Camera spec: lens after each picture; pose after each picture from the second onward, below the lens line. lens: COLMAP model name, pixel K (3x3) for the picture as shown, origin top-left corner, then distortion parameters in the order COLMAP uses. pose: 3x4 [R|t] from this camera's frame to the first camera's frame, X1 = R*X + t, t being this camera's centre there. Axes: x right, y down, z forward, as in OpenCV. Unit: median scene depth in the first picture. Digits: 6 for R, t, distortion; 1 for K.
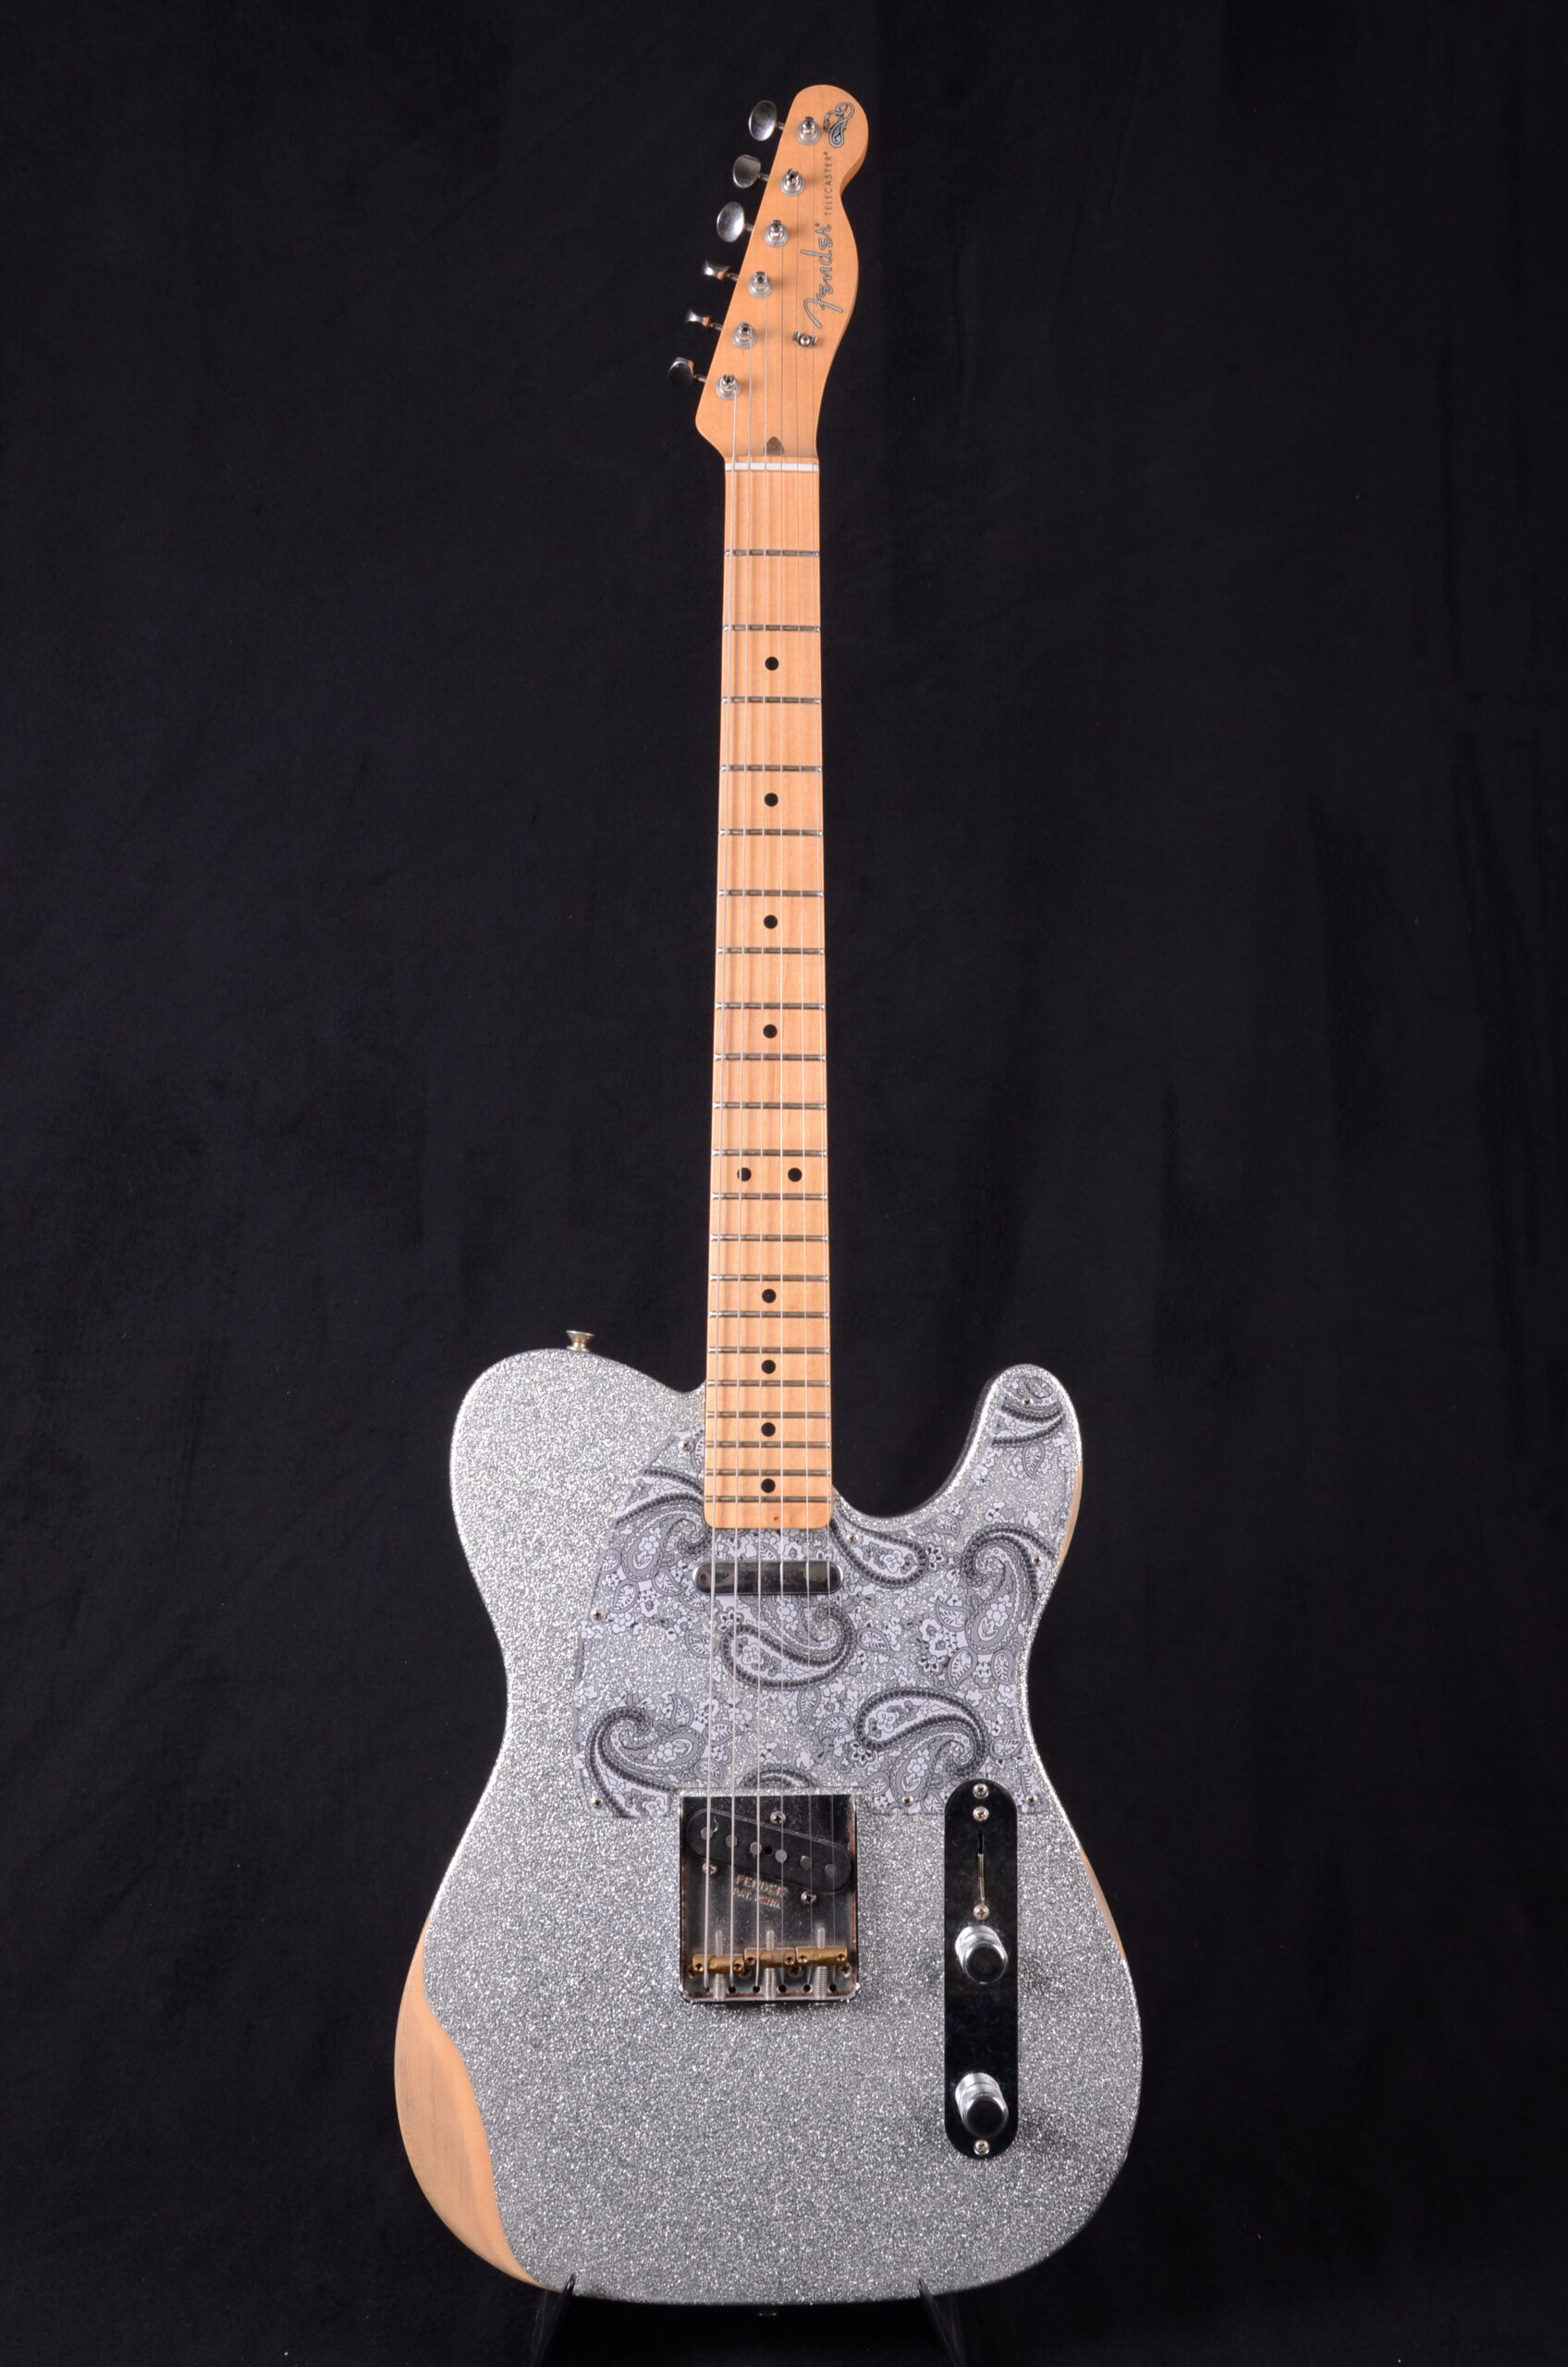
lens RADIAL K [[2791.5, 0, 790.8], [0, 2791.5, 1218.0], [0, 0, 1]] dist [0.001609, 0.330510]
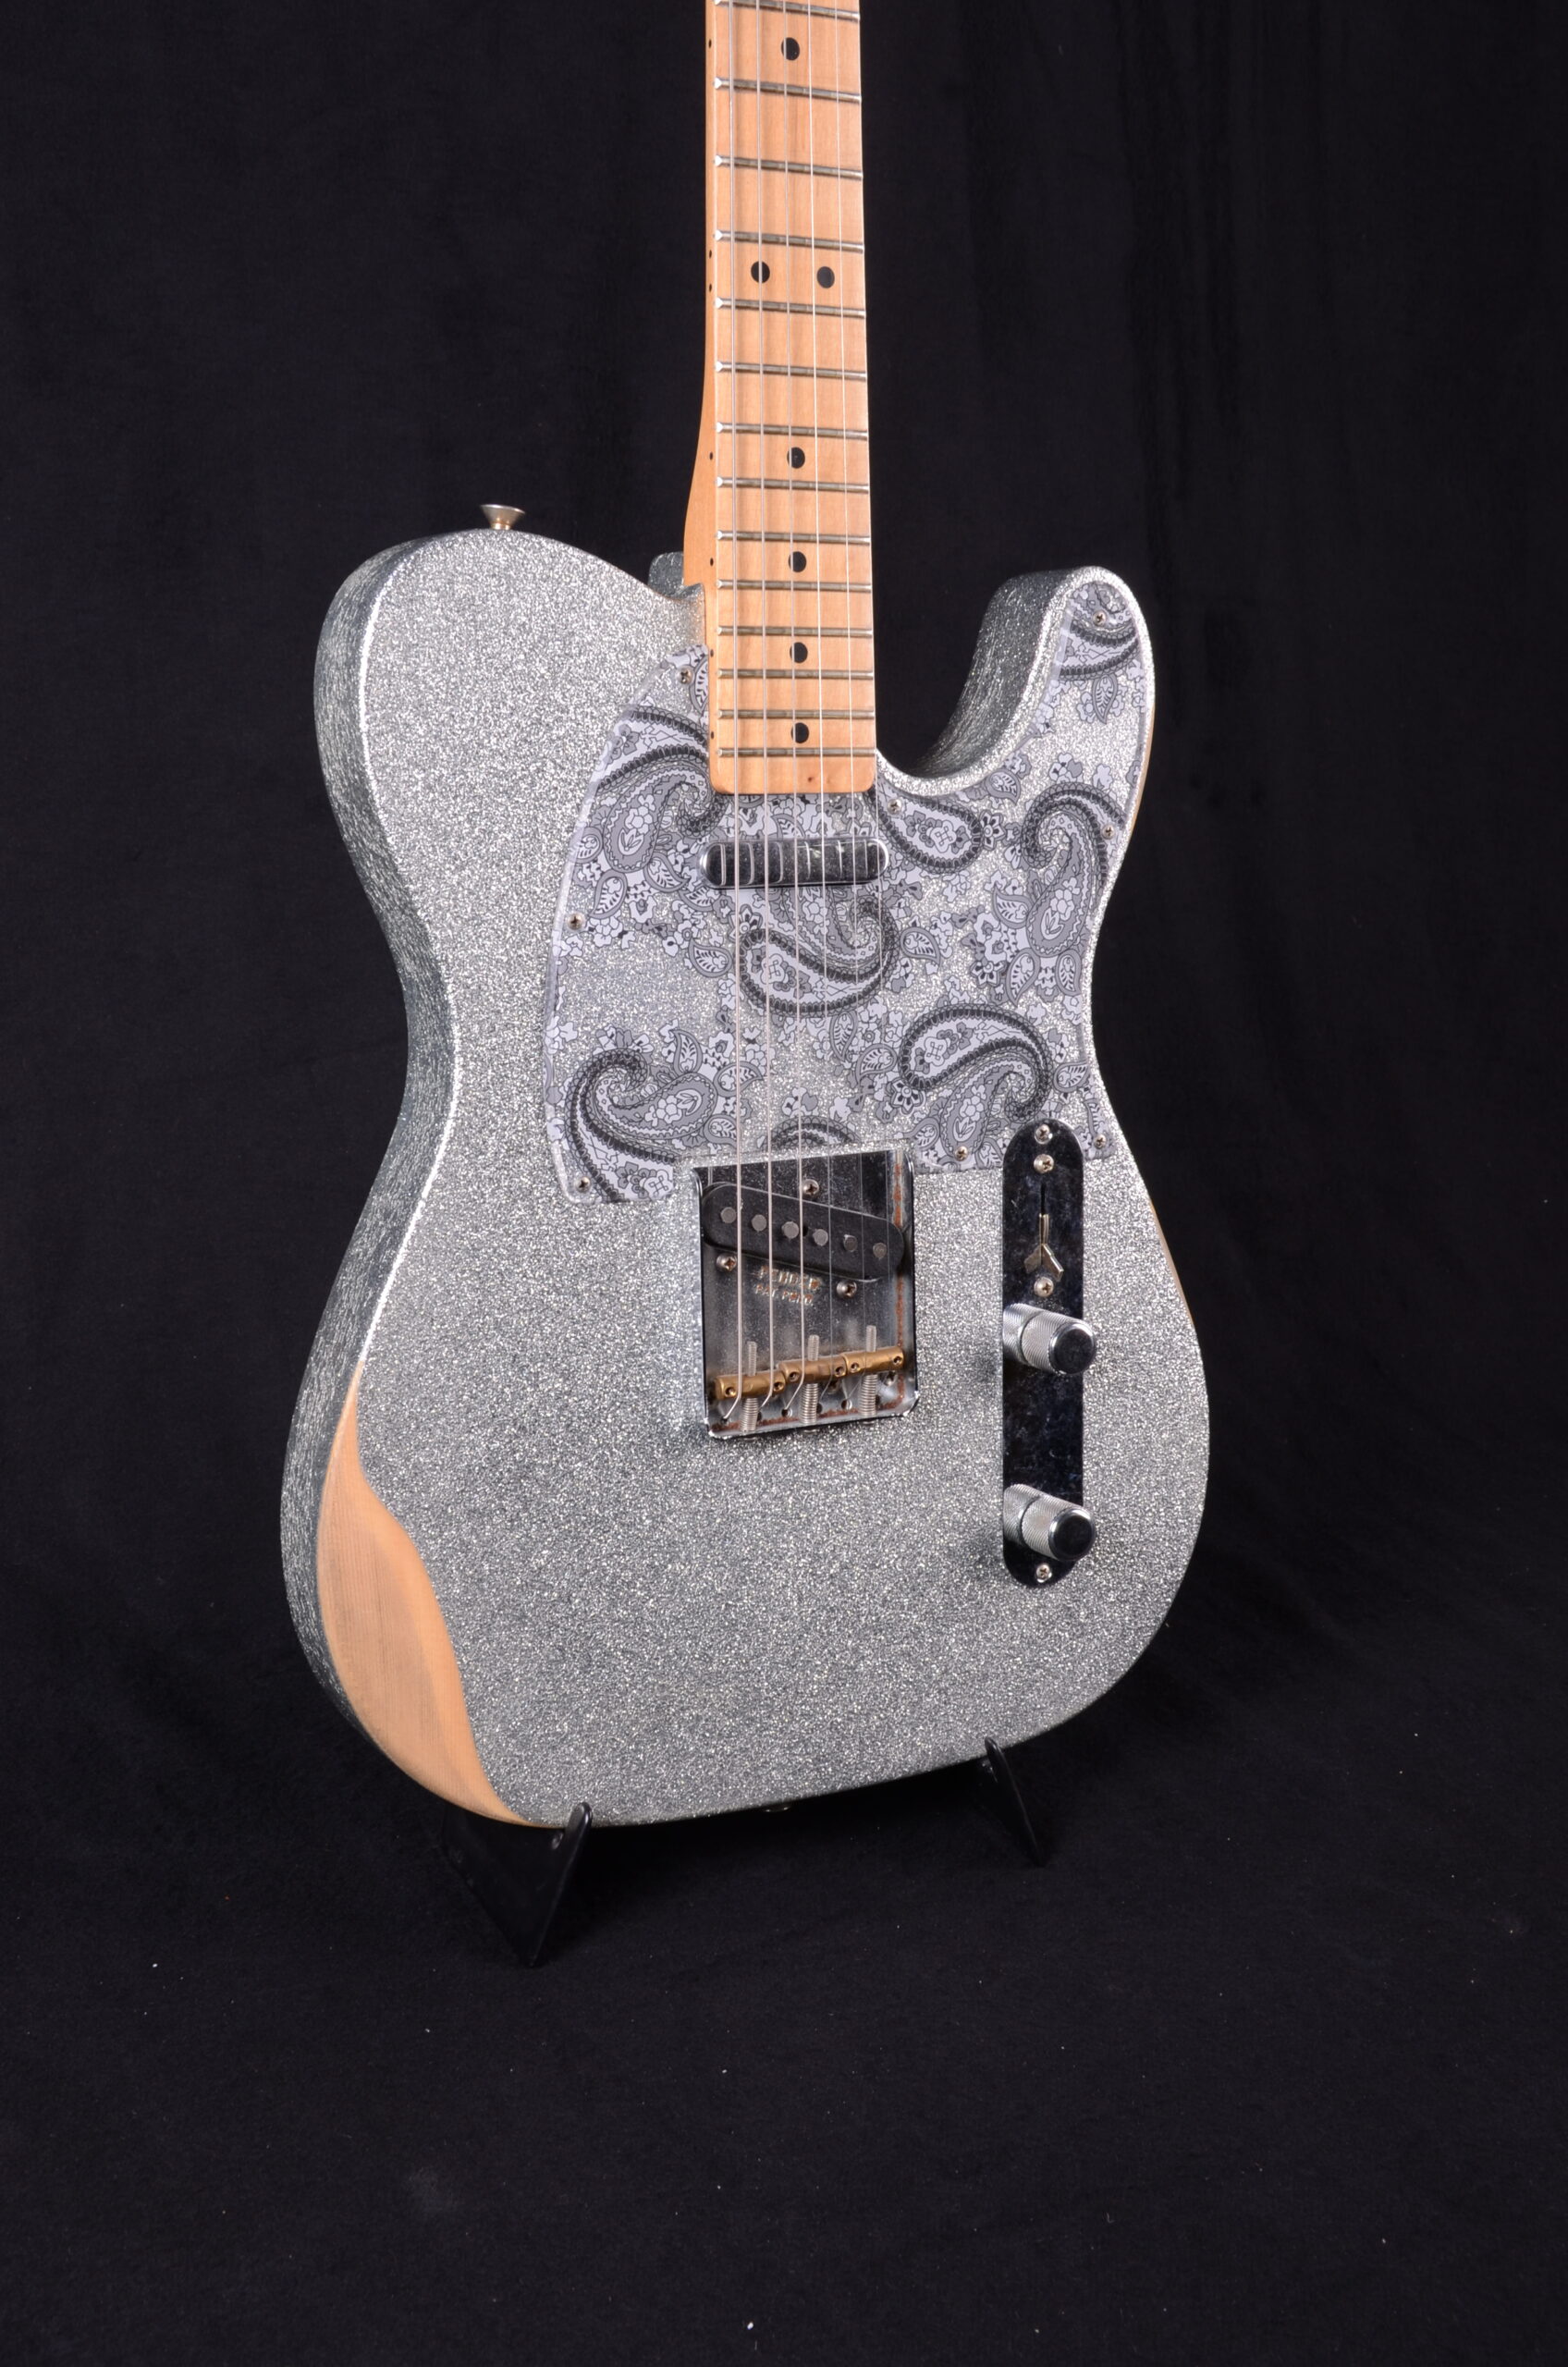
lens RADIAL K [[2941.3, 0, 794.8], [0, 2941.3, 1203.3], [0, 0, 1]] dist [0.019944, 0.360003]
pose [[0.901394, -0.073820, 0.426660, -0.337010], [-0.020317, 0.977064, 0.211974, 0.053736], [-0.432522, -0.199740, 0.879220, 0.315164]]
